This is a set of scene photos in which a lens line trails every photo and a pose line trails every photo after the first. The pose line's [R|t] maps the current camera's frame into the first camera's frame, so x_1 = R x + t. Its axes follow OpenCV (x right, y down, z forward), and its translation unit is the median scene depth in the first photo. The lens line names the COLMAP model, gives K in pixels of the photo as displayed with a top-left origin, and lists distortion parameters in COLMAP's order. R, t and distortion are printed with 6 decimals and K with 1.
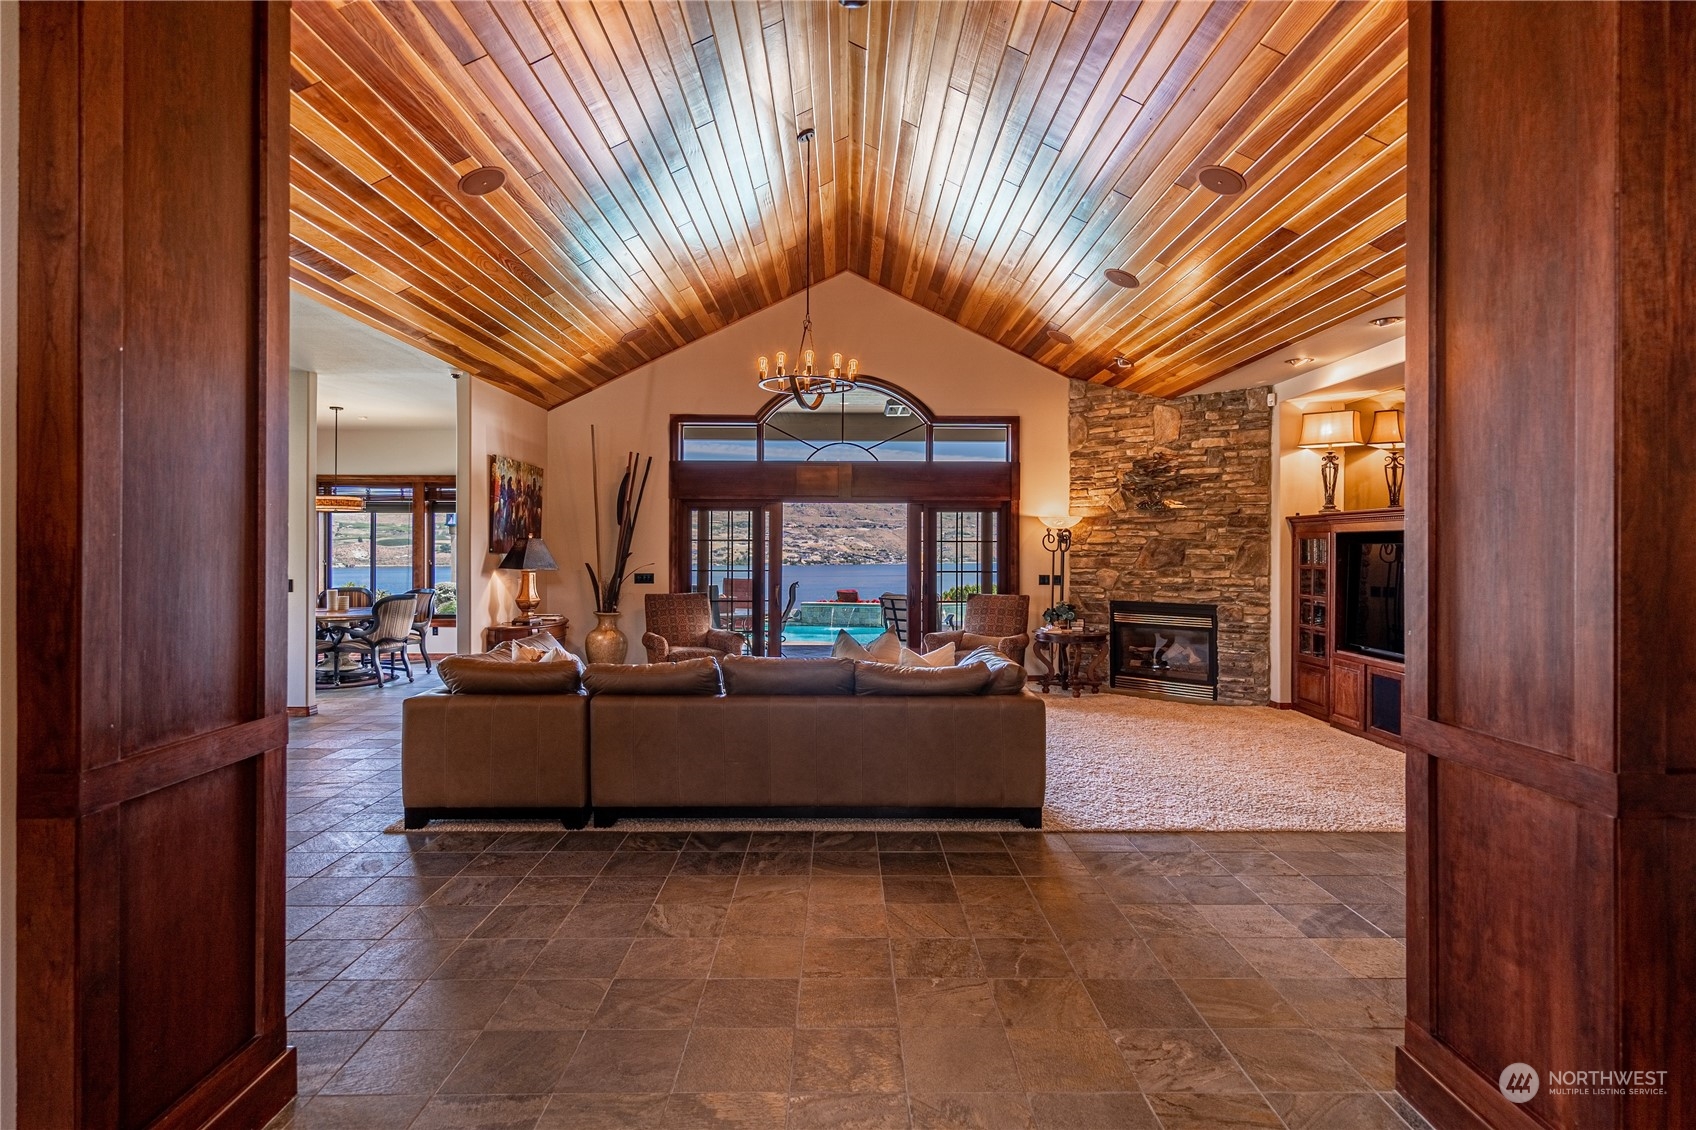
lens RADIAL K [[894.6, 0, 885.6], [0, 894.6, 549.4], [0, 0, 1]] dist [-0.000366, 0.000091]
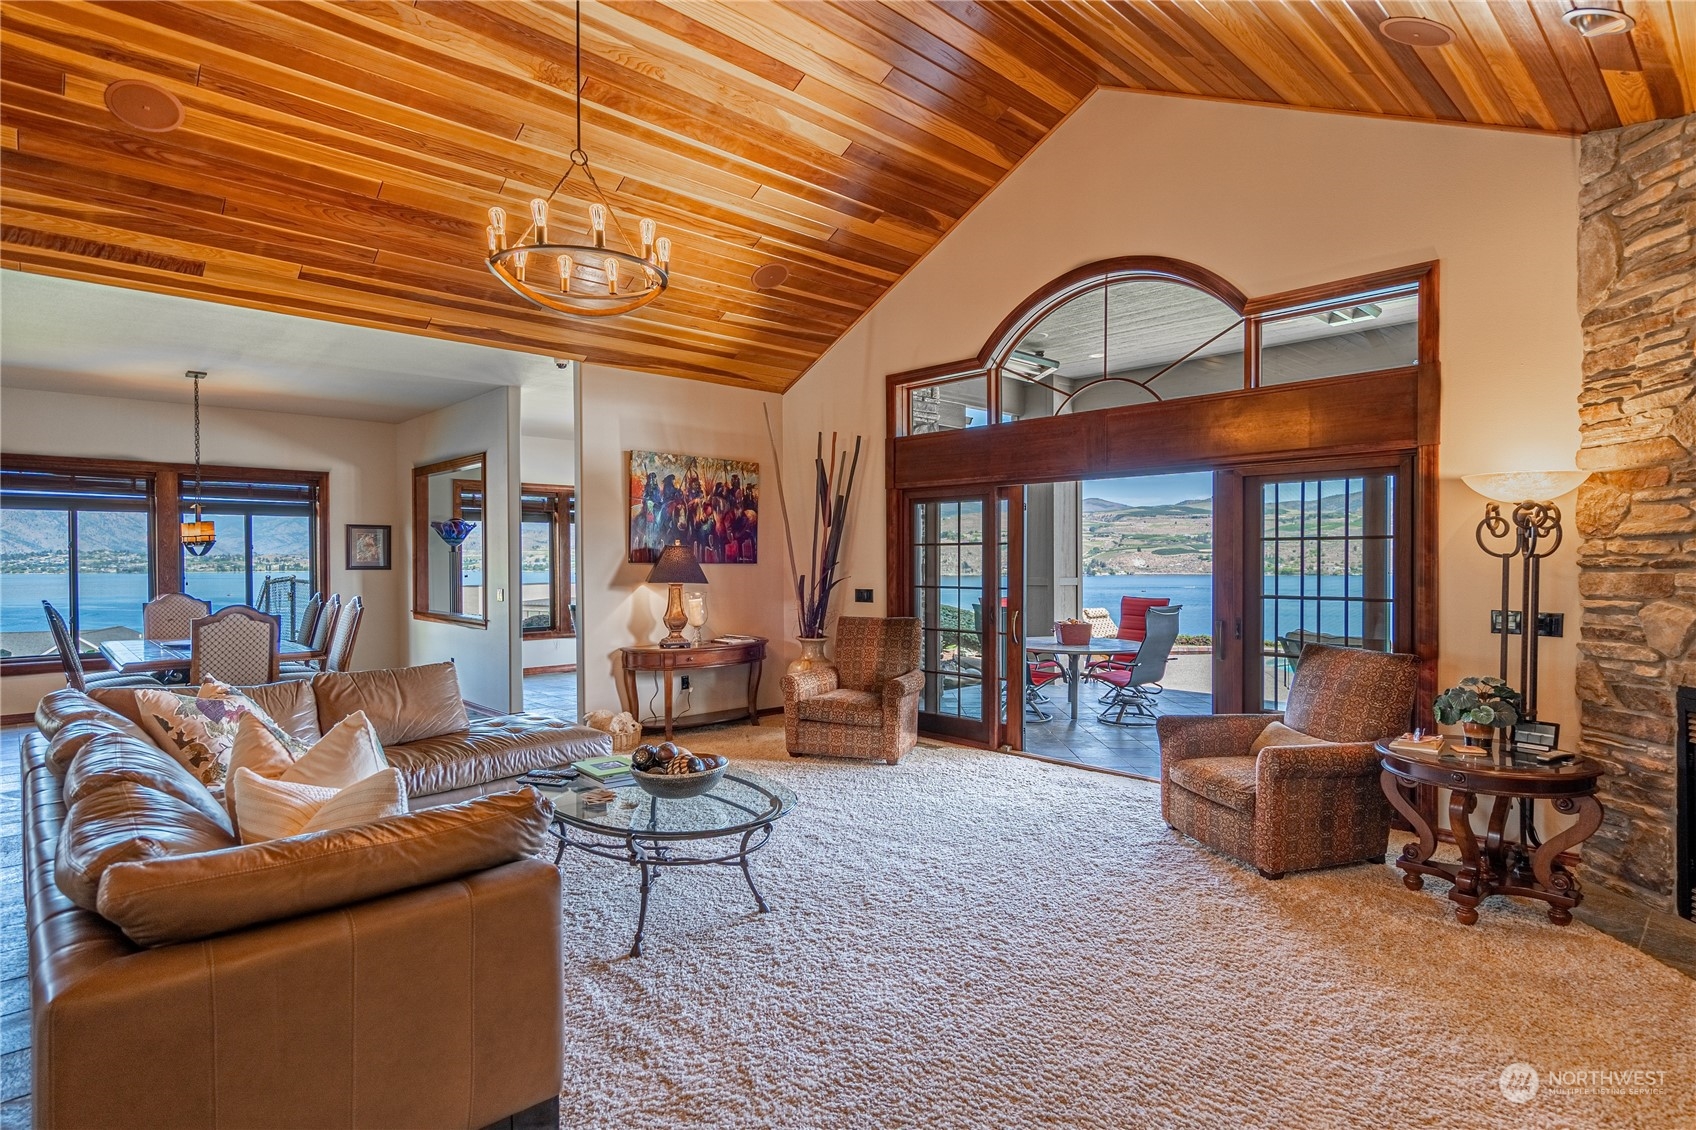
lens RADIAL K [[908.2, 0, 865.6], [0, 908.2, 565.6], [0, 0, 1]] dist [0.010904, 0.000904]
pose [[0.661686, -0.000269, -0.749781, 0.326309], [0.006610, 0.999963, 0.005474, 0.002101], [0.749752, -0.008579, 0.661664, 0.506835]]
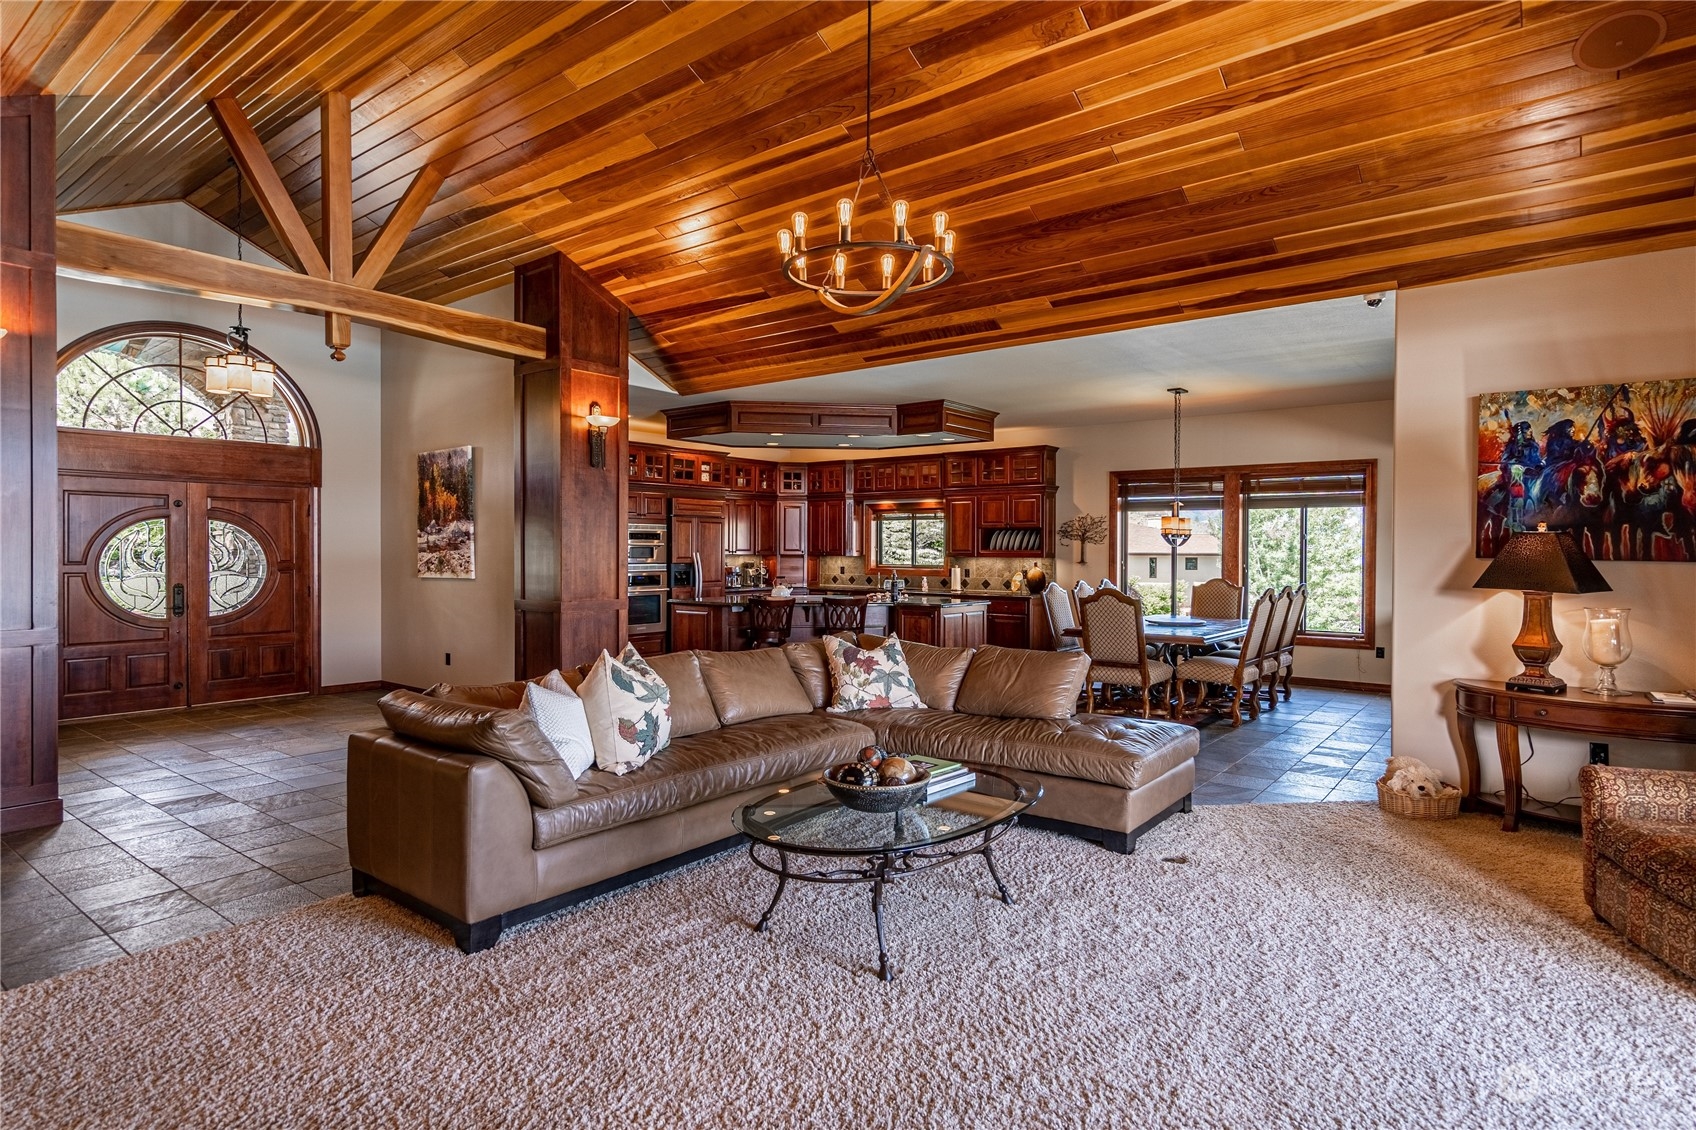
lens RADIAL K [[893.1, 0, 840.9], [0, 893.1, 555.2], [0, 0, 1]] dist [0.004643, 0.000313]
pose [[-0.648533, -0.001317, -0.761185, 0.257362], [-0.006858, 0.999968, 0.004113, 0.001538], [0.761156, 0.007888, -0.648521, 0.920050]]
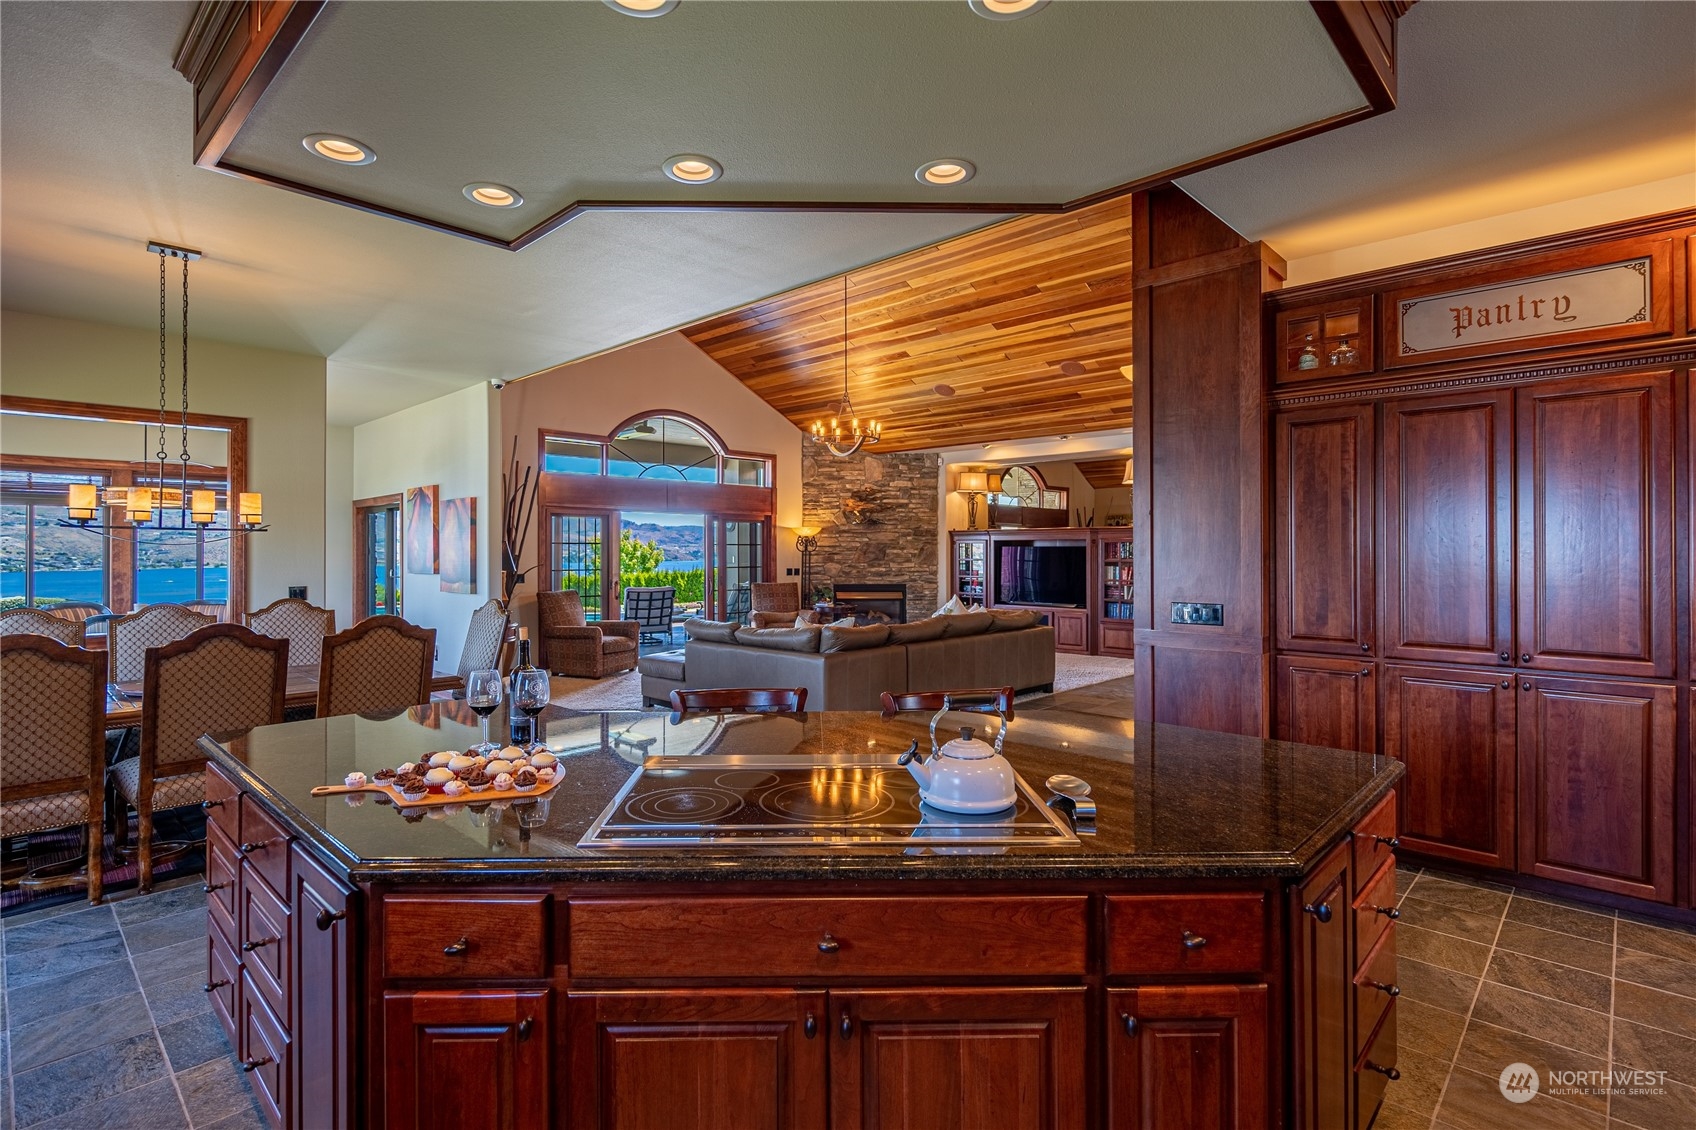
lens RADIAL K [[798.4, 0, 852.4], [0, 798.4, 548.7], [0, 0, 1]] dist [0.000108, 0.000037]
pose [[0.710274, -0.002343, 0.703921, -0.687747], [0.003845, 0.999992, -0.000552, -0.001596], [-0.703915, 0.003099, 0.710278, 0.035917]]
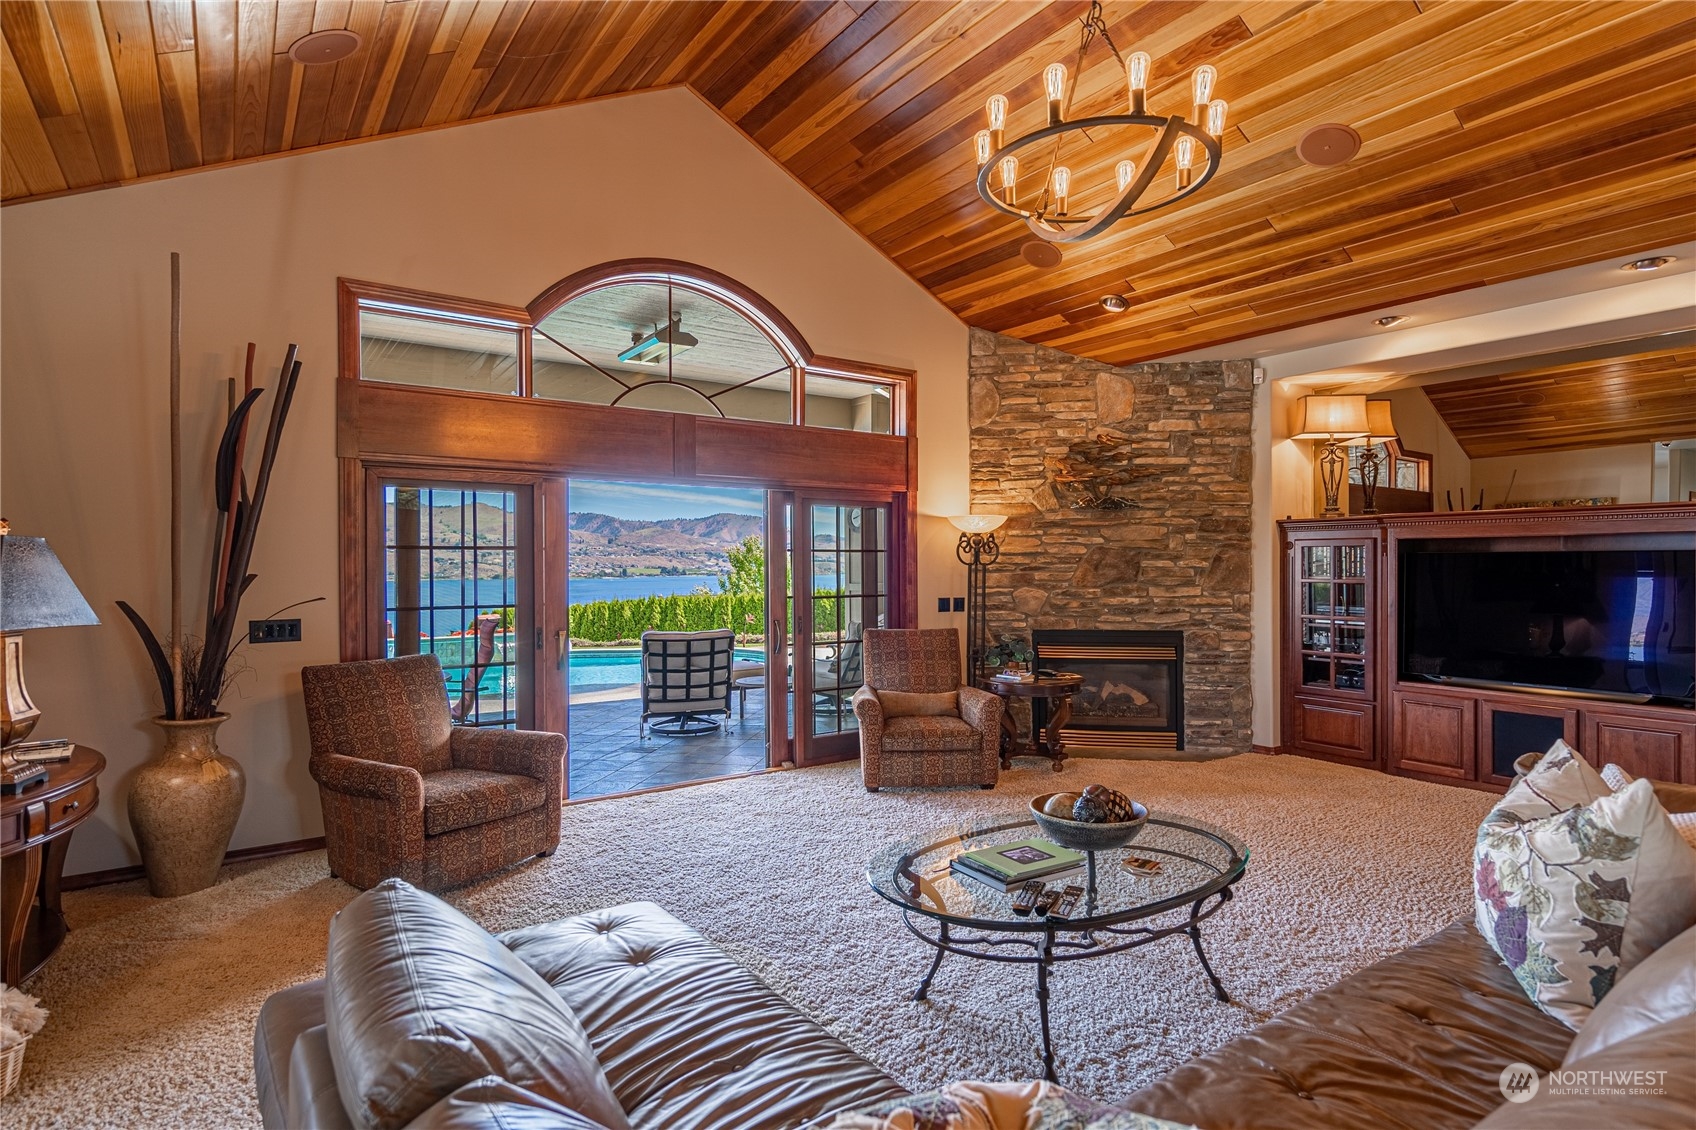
lens RADIAL K [[872.9, 0, 875.8], [0, 872.9, 568.6], [0, 0, 1]] dist [-0.000754, 0.000212]
pose [[0.830325, -0.009839, 0.557193, -0.274439], [0.006601, 0.999948, 0.007820, -0.000648], [-0.557241, -0.002815, 0.830346, 0.485675]]
